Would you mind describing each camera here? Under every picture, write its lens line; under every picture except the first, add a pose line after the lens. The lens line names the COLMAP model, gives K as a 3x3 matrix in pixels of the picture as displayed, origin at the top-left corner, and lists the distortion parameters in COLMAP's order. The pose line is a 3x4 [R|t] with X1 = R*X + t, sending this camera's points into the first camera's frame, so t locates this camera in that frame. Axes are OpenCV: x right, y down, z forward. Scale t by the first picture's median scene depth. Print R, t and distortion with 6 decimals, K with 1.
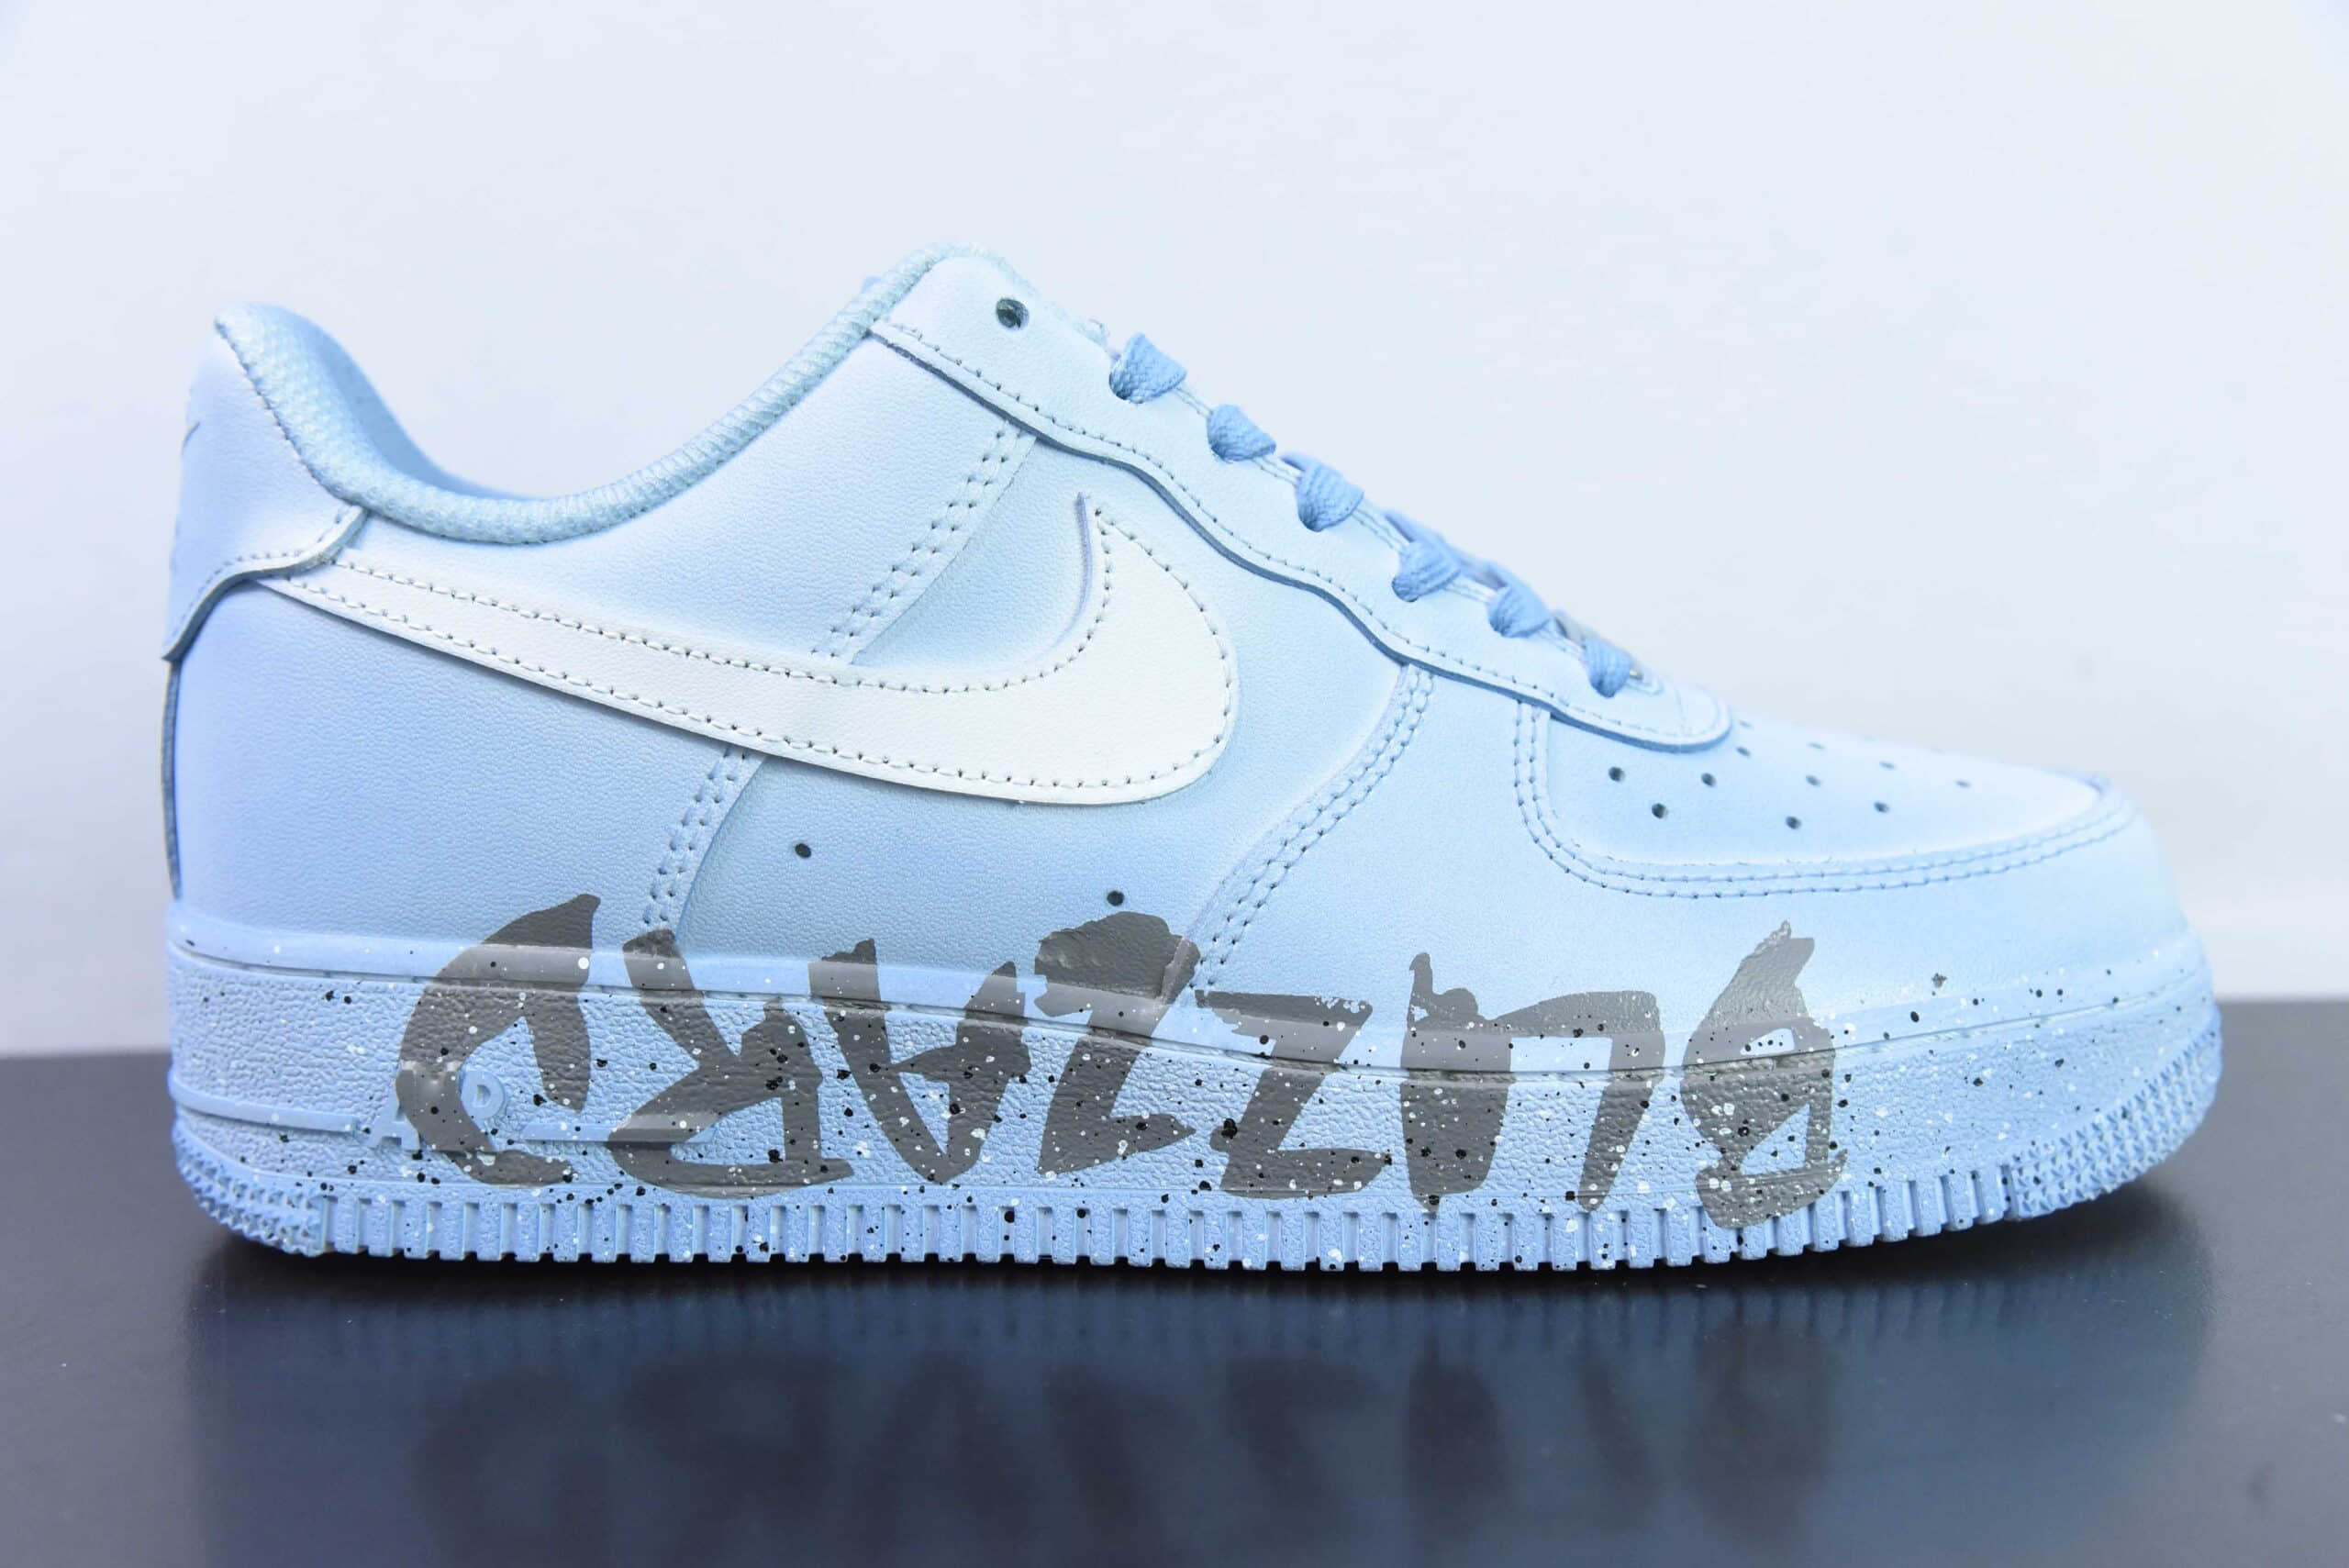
lens RADIAL K [[3250.9, 0, 1175.9], [0, 3250.9, 786.4], [0, 0, 1]] dist [0.016859, 0.000000]
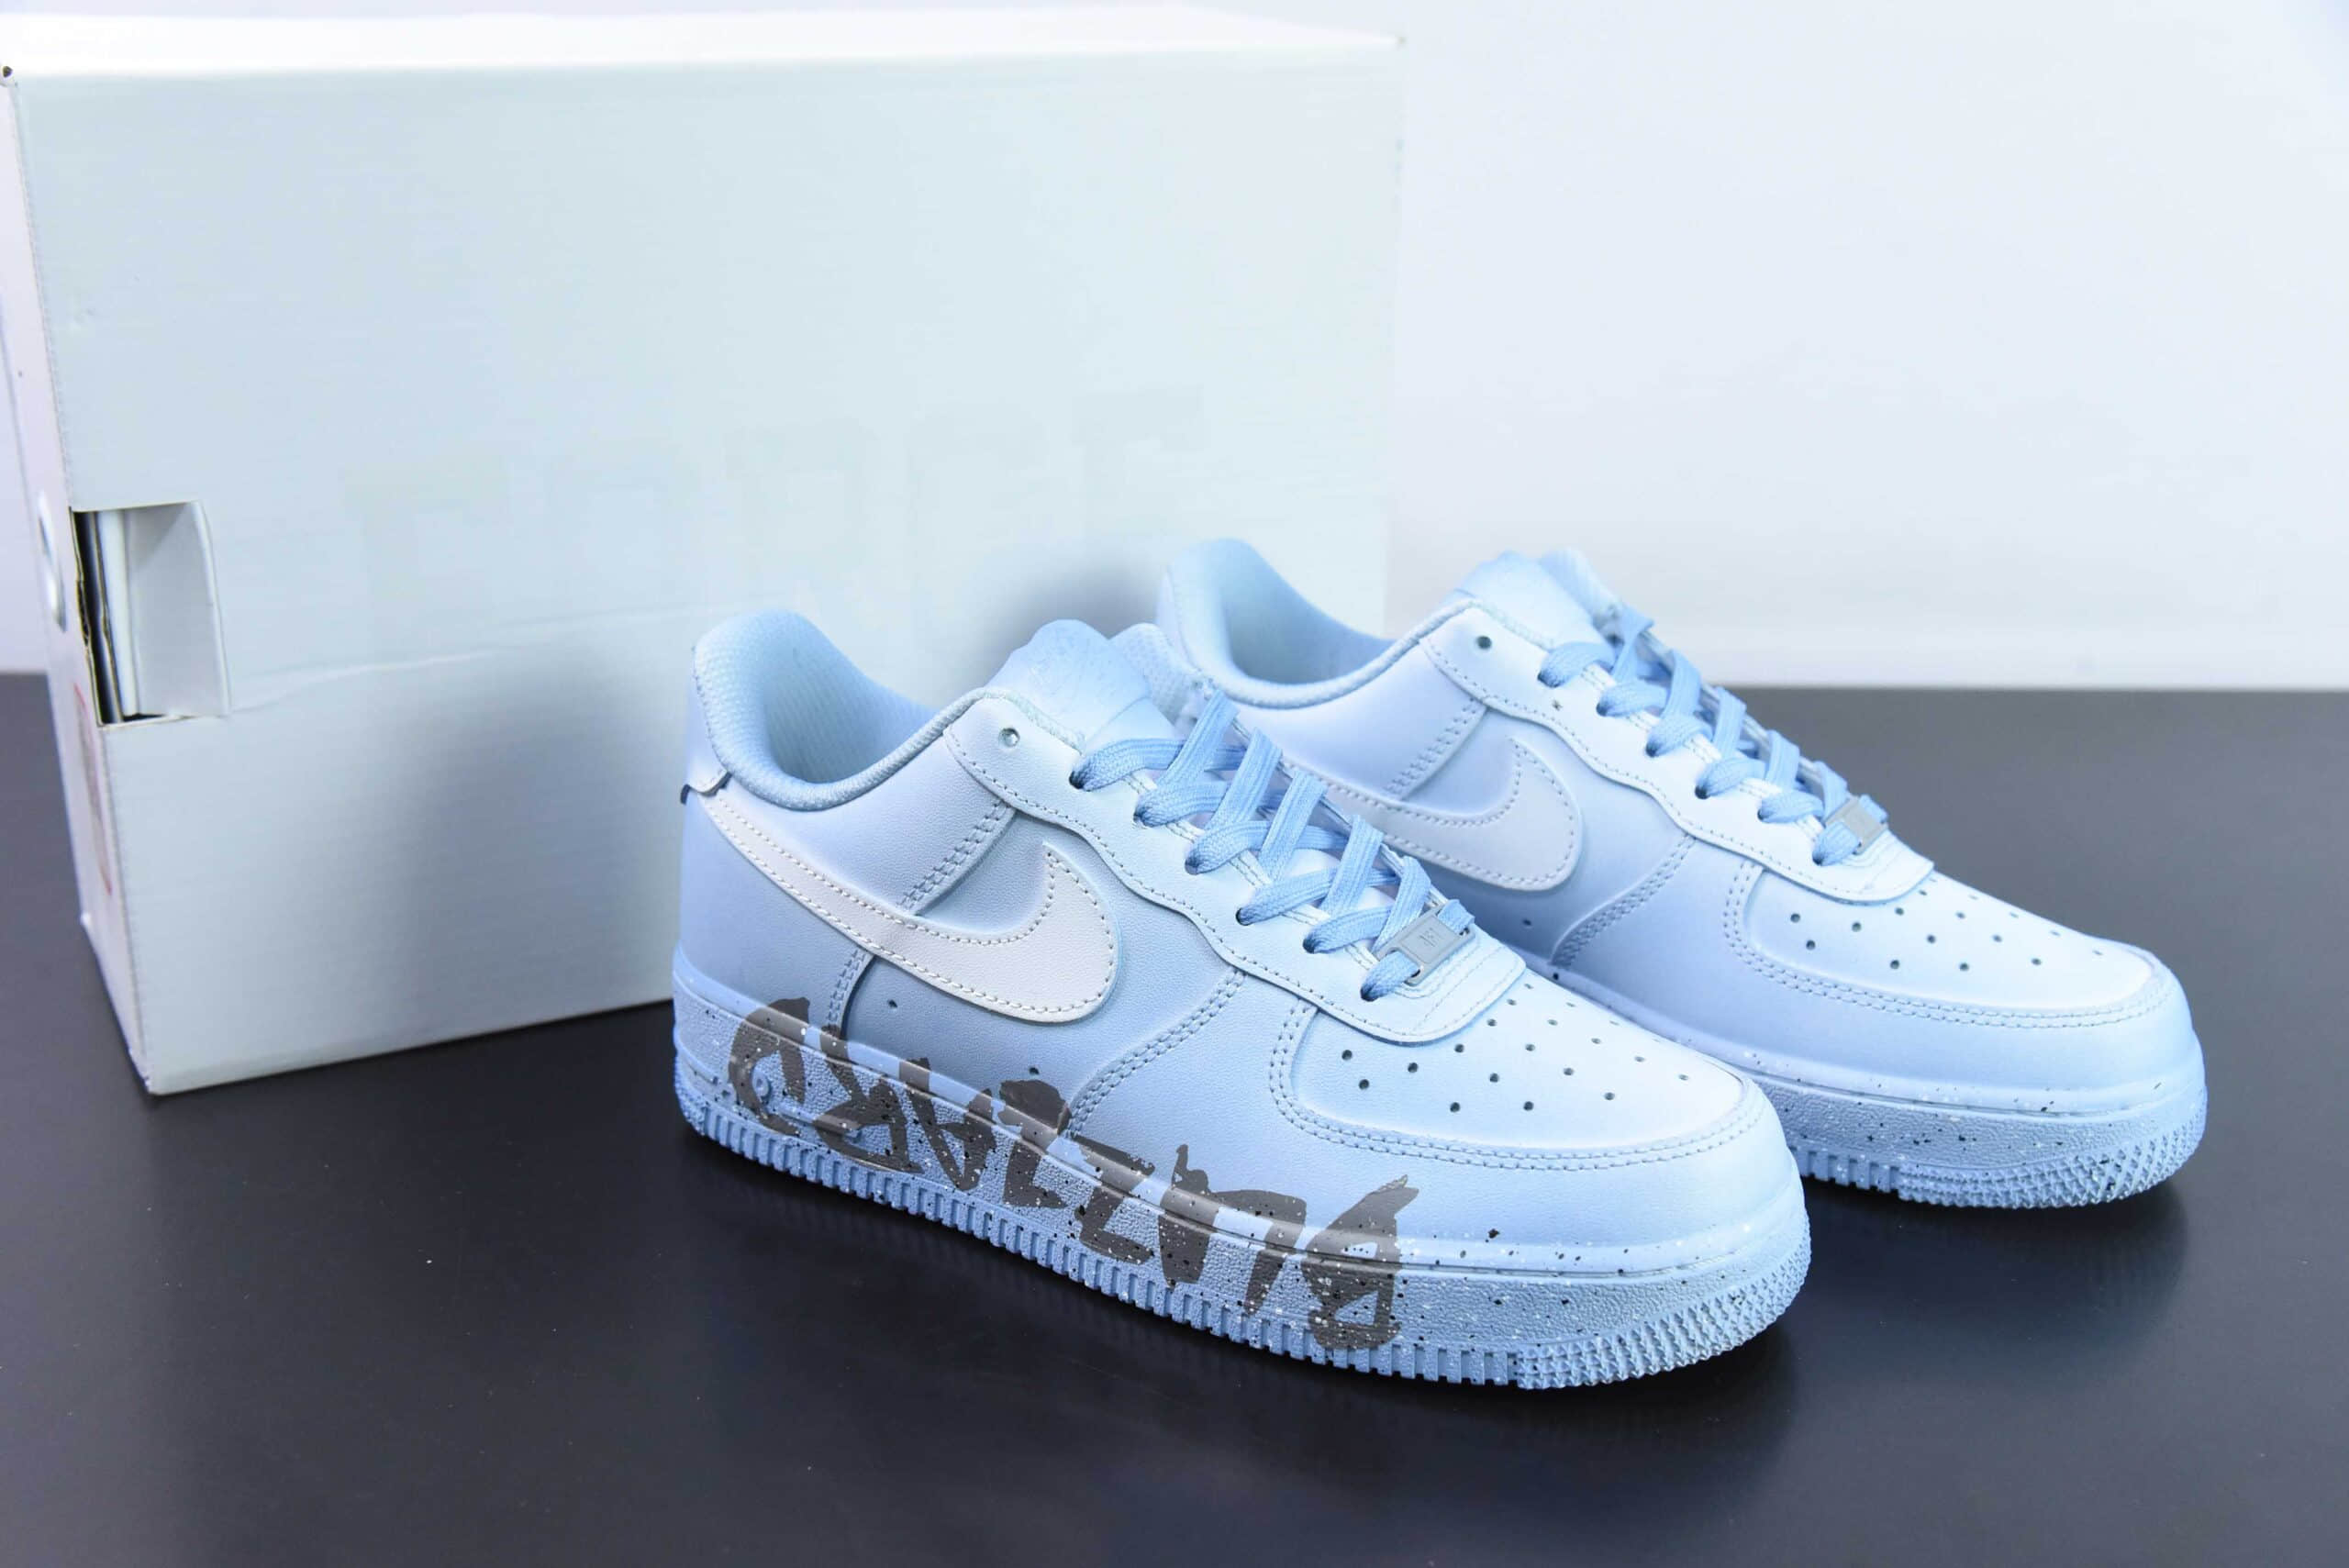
lens RADIAL K [[2964.8, 0, 1173.6], [0, 2964.8, 781.3], [0, 0, 1]] dist [-0.031120, 0.000000]
pose [[0.827163, 0.200119, -0.525123, 0.847103], [-0.079768, 0.966795, 0.242786, -0.508244], [0.556273, -0.158936, 0.815659, -0.236181]]
